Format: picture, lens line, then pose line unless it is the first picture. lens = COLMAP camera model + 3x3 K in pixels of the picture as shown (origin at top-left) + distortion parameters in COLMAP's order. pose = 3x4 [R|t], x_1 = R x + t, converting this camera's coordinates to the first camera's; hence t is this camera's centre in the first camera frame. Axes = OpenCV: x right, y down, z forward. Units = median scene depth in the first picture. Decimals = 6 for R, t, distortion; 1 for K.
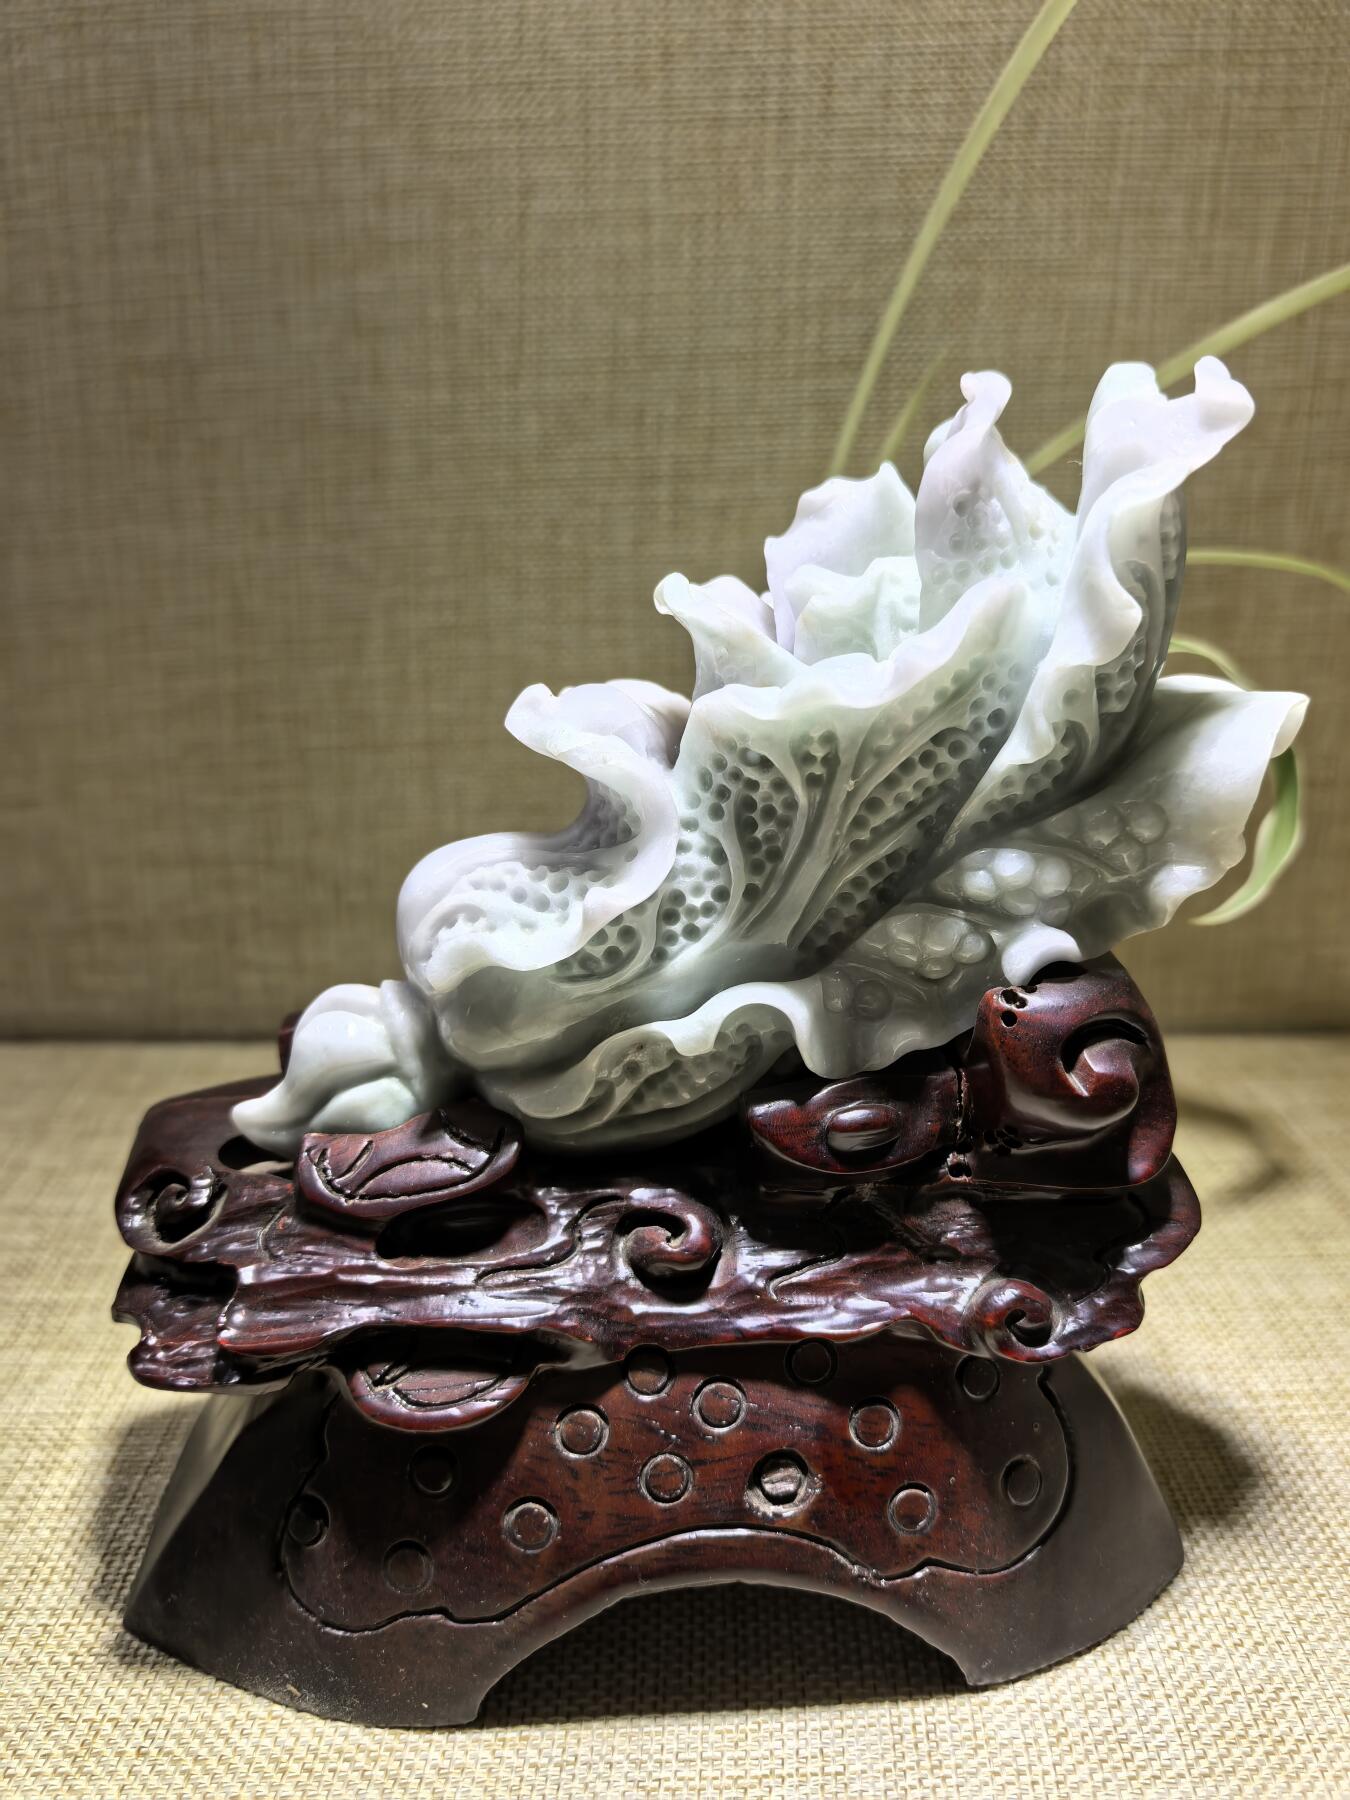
lens RADIAL K [[1526.3, 0, 684.1], [0, 1526.3, 900.6], [0, 0, 1]] dist [-0.048910, 0.015631]
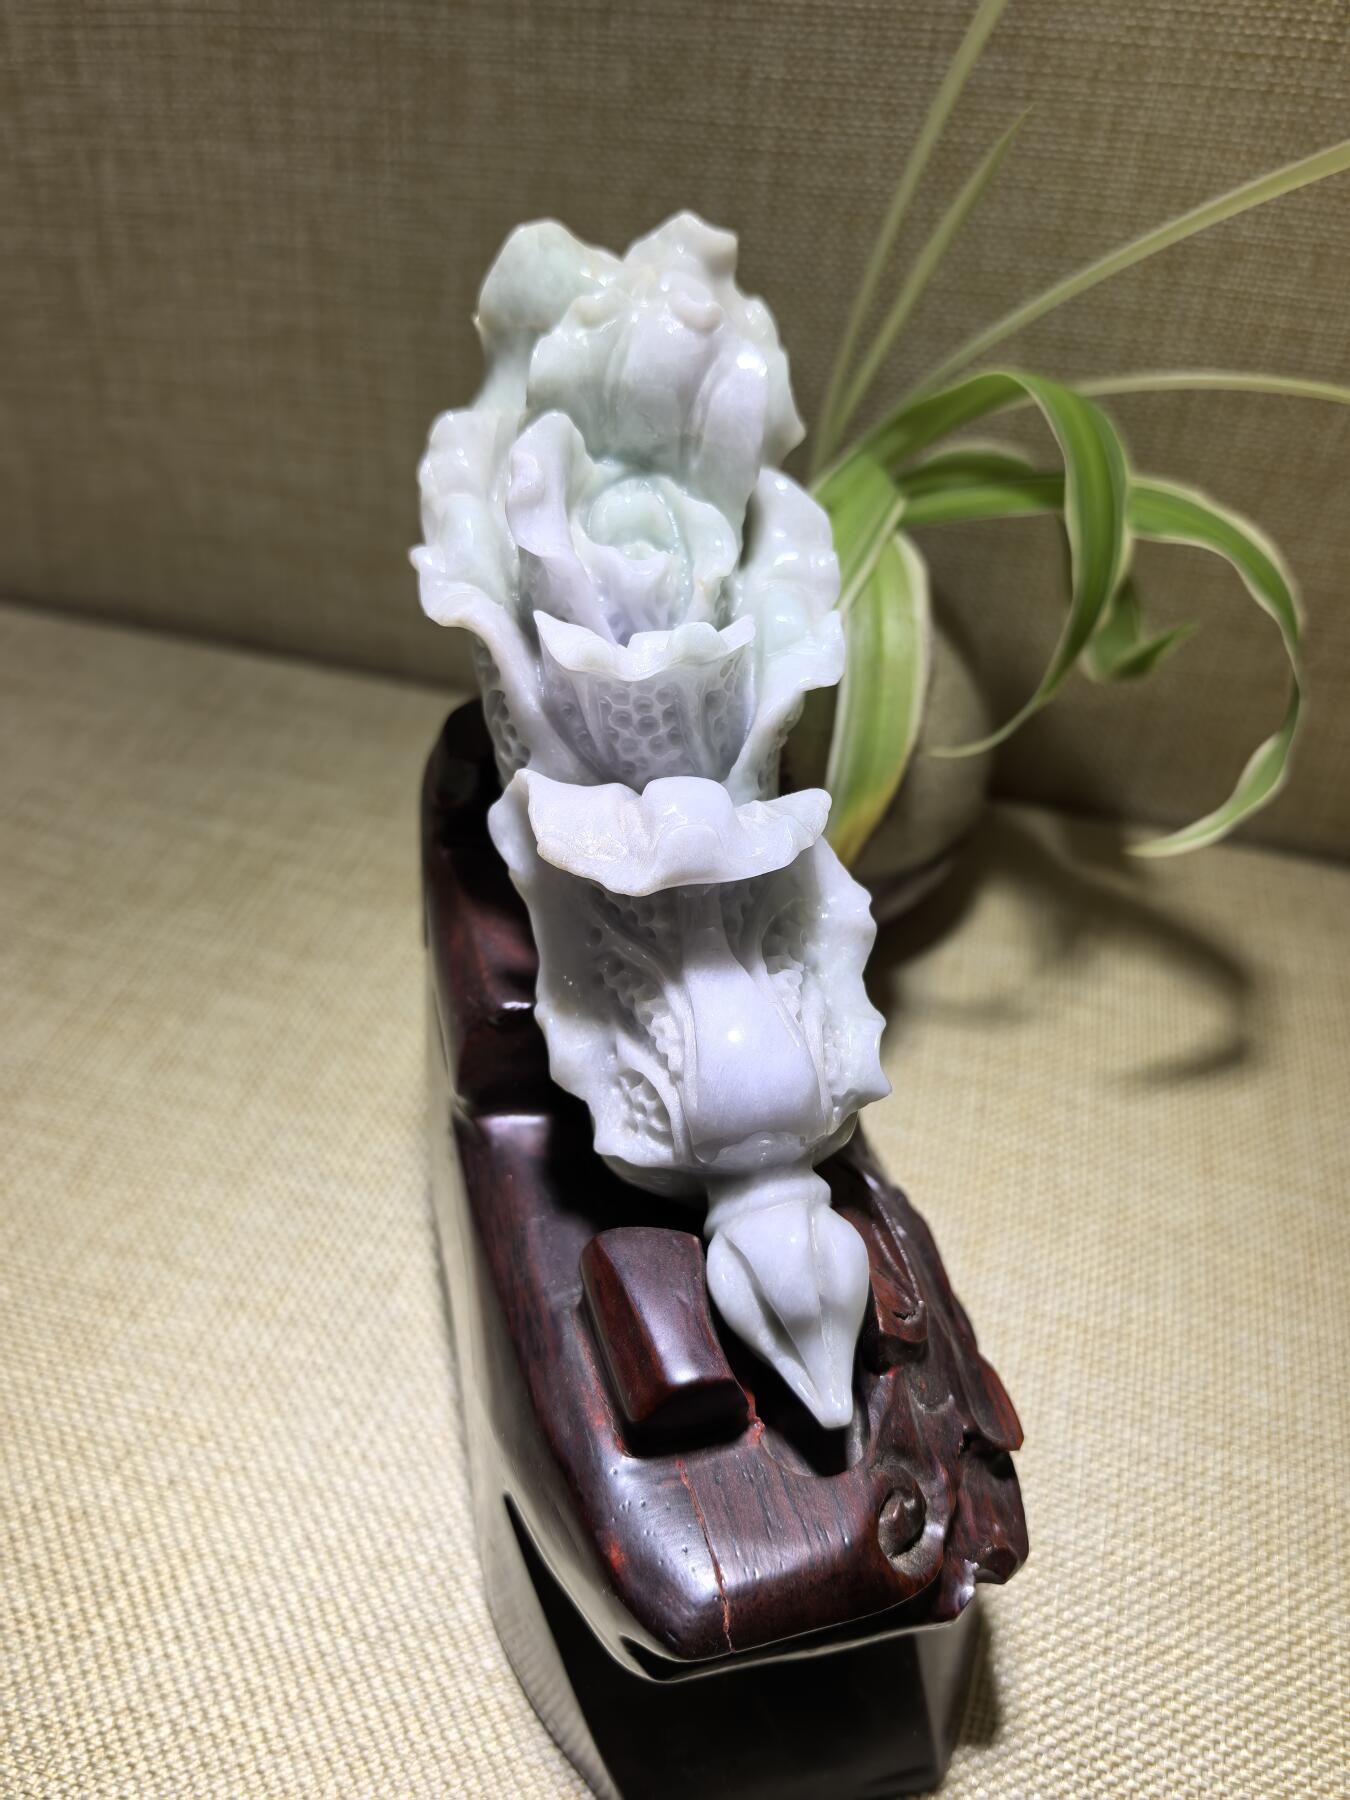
lens RADIAL K [[1517.0, 0, 662.9], [0, 1517.0, 921.1], [0, 0, 1]] dist [-0.046103, 0.001372]
pose [[0.955777, 0.220777, -0.194289, 0.208317], [-0.130216, 0.910042, 0.393531, -0.224741], [0.263694, -0.350829, 0.898546, 0.069750]]
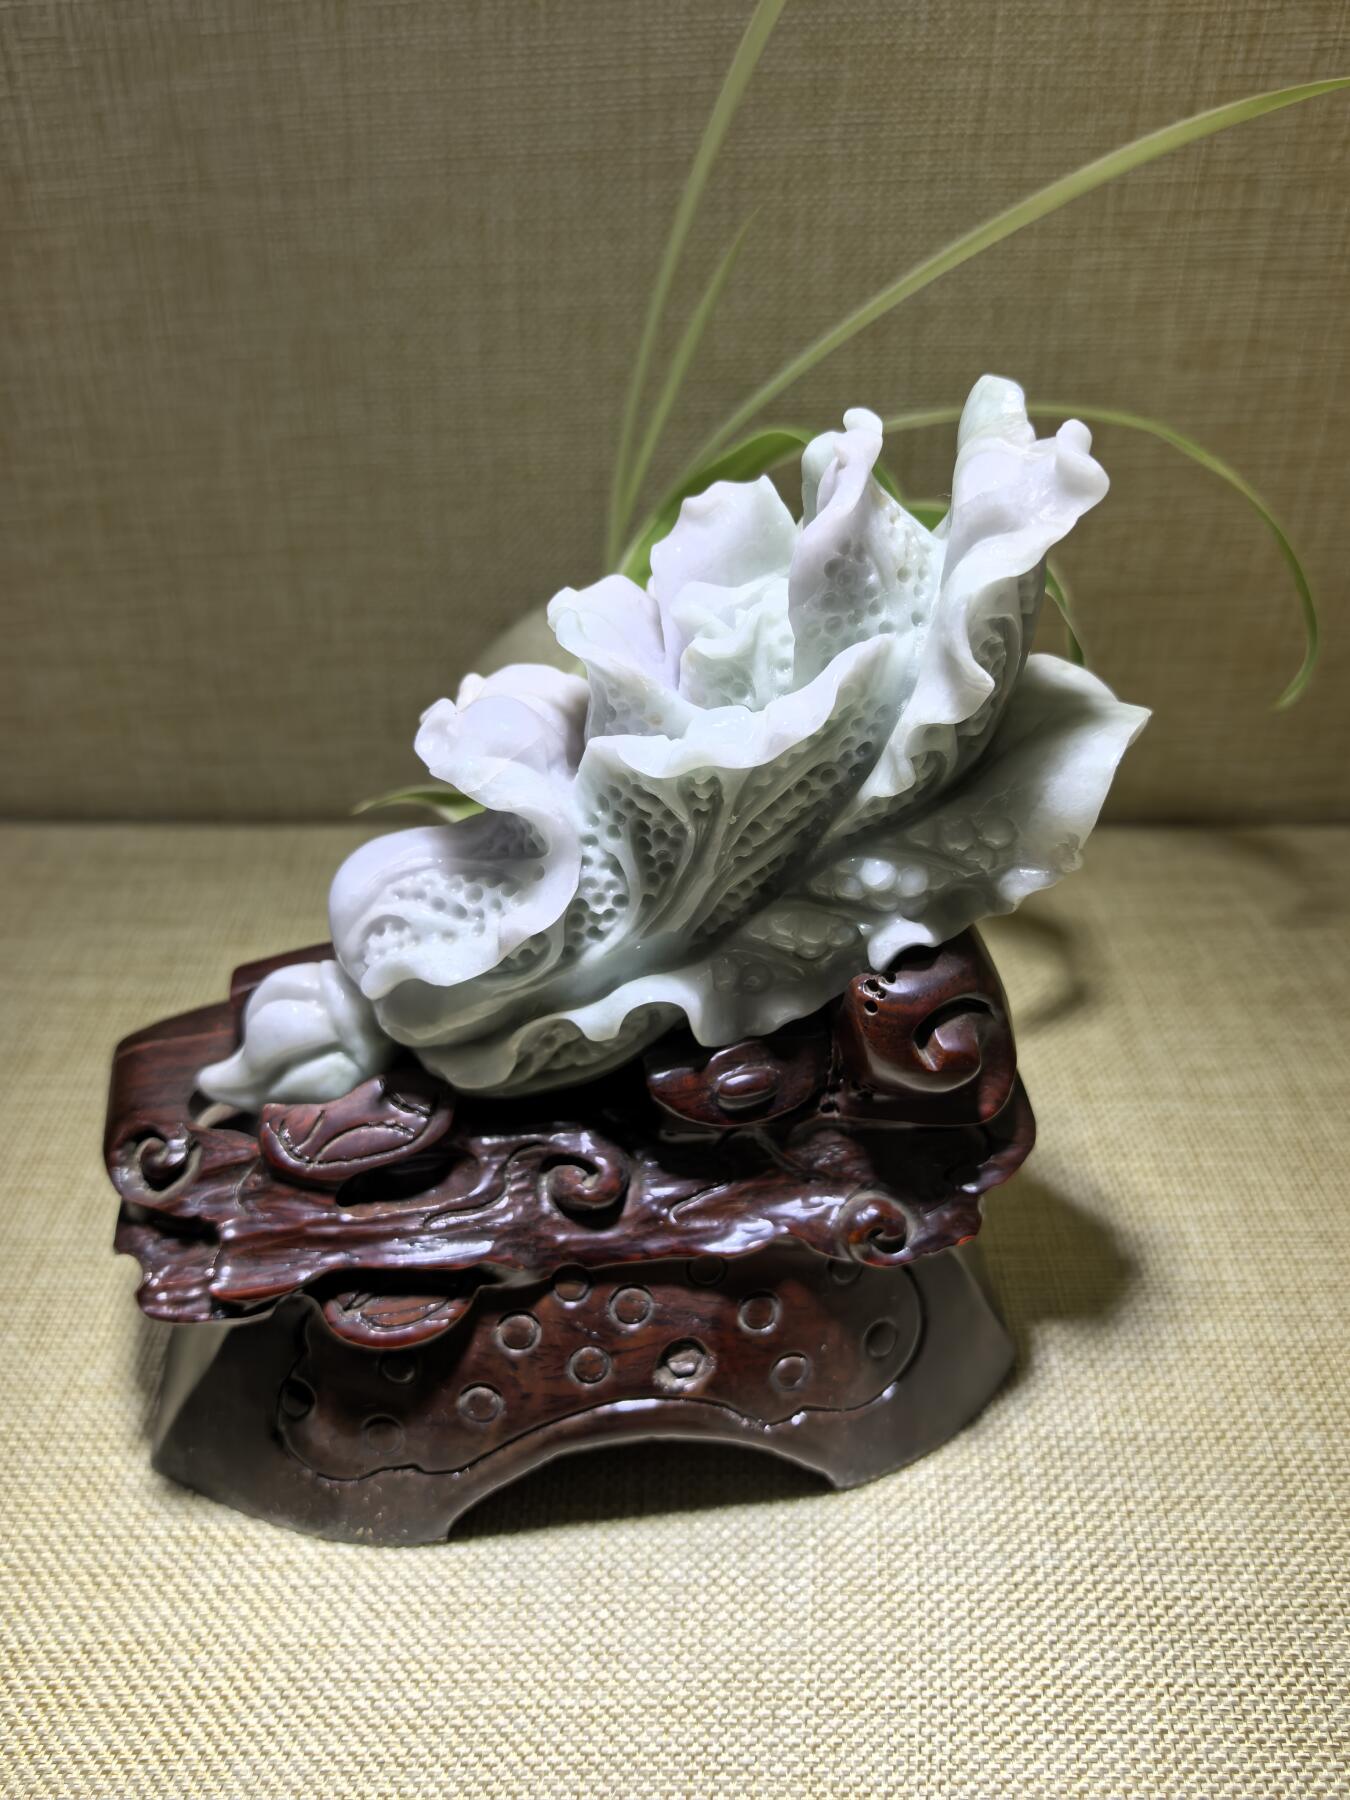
lens RADIAL K [[1500.5, 0, 651.9], [0, 1500.5, 897.6], [0, 0, 1]] dist [-0.046300, 0.007461]
pose [[0.998855, 0.016506, -0.044912, 0.136552], [-0.003375, 0.960582, 0.277976, -0.181302], [0.047730, -0.277506, 0.959537, -0.011875]]
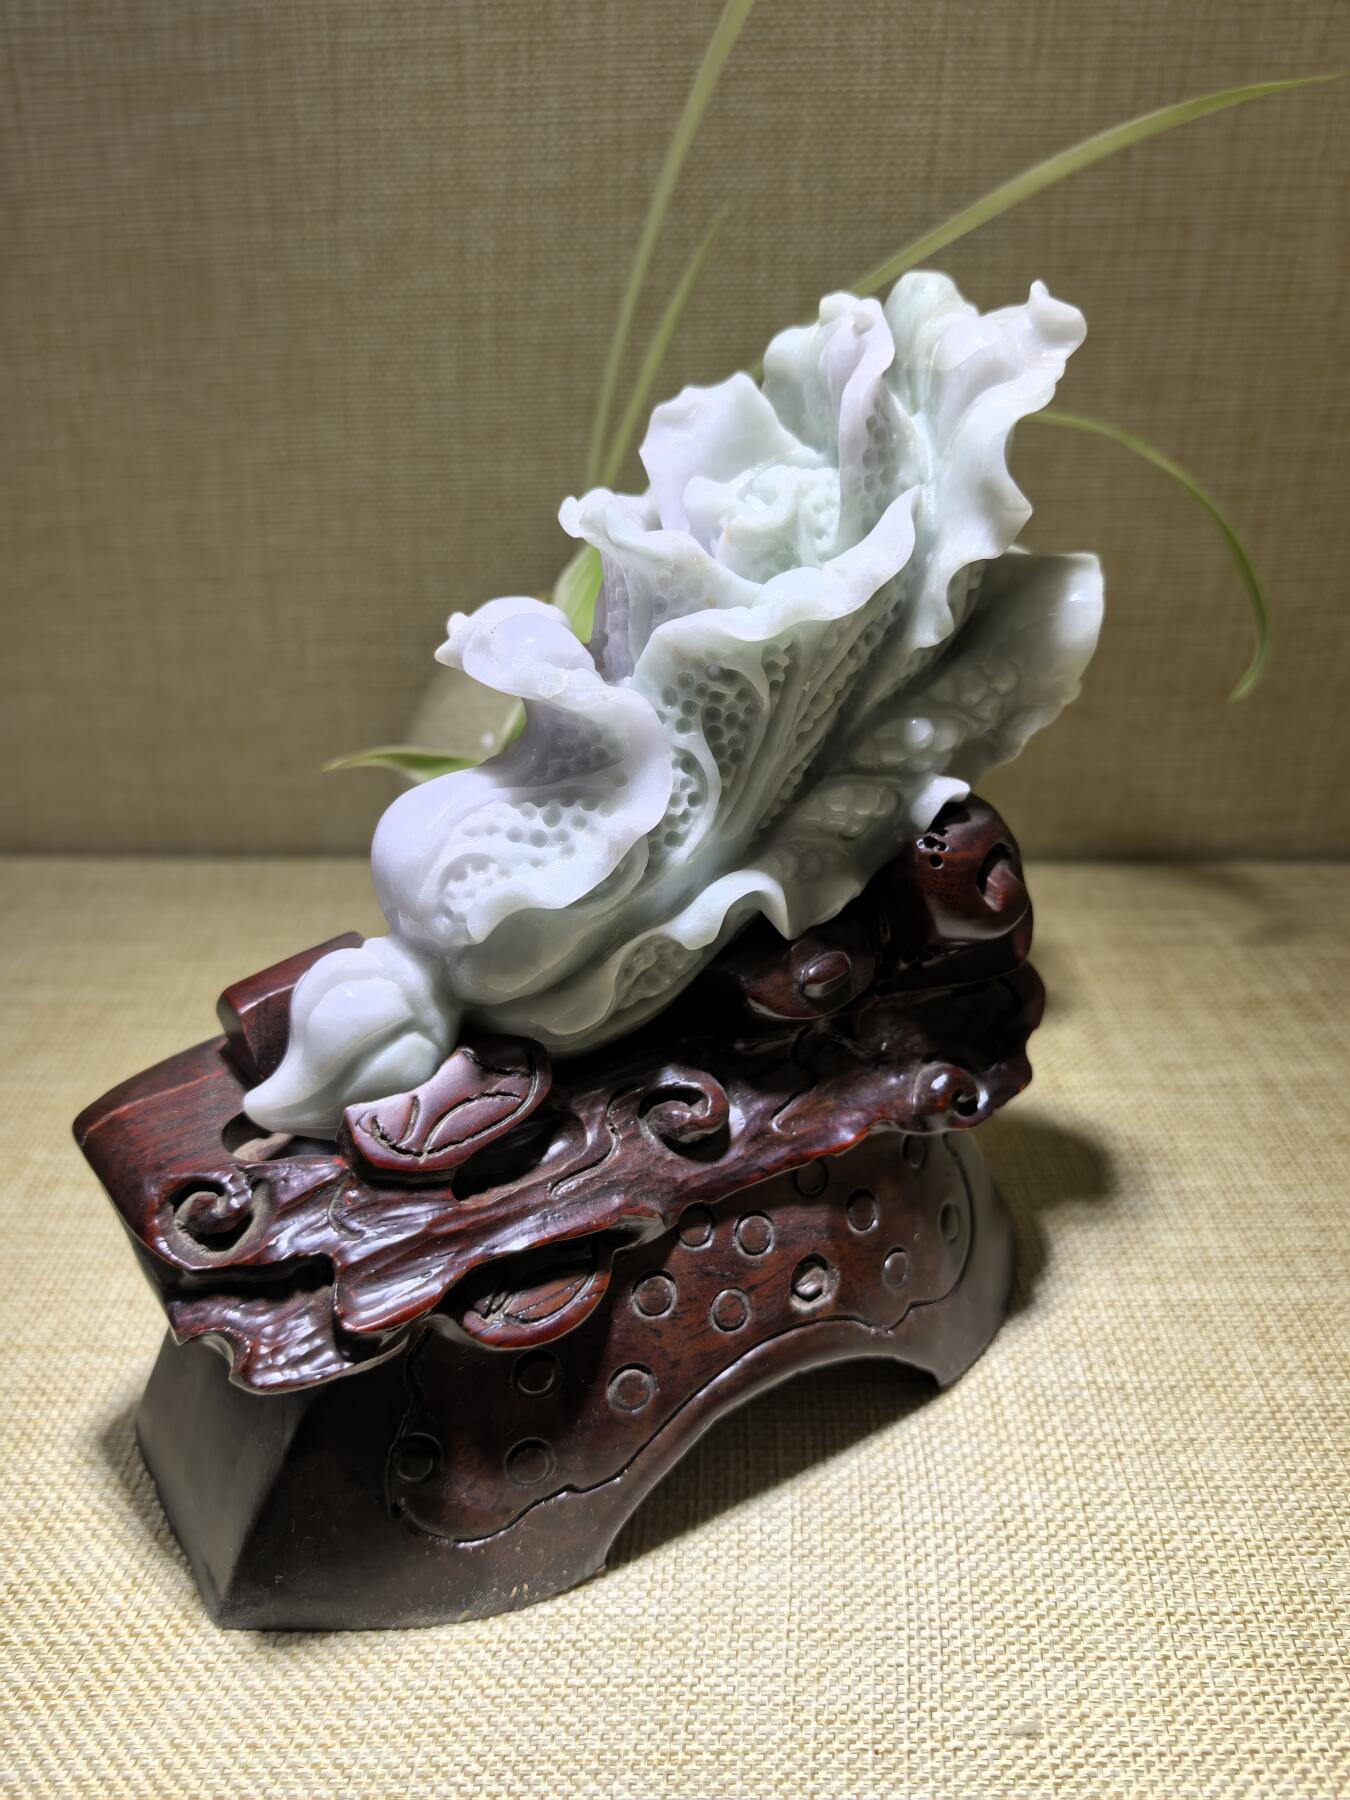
lens RADIAL K [[1502.7, 0, 656.8], [0, 1502.7, 888.3], [0, 0, 1]] dist [-0.040754, -0.002129]
pose [[0.999718, 0.015812, -0.017694, 0.133583], [-0.012912, 0.988073, 0.153447, -0.059637], [0.019909, -0.153175, 0.987998, -0.040338]]
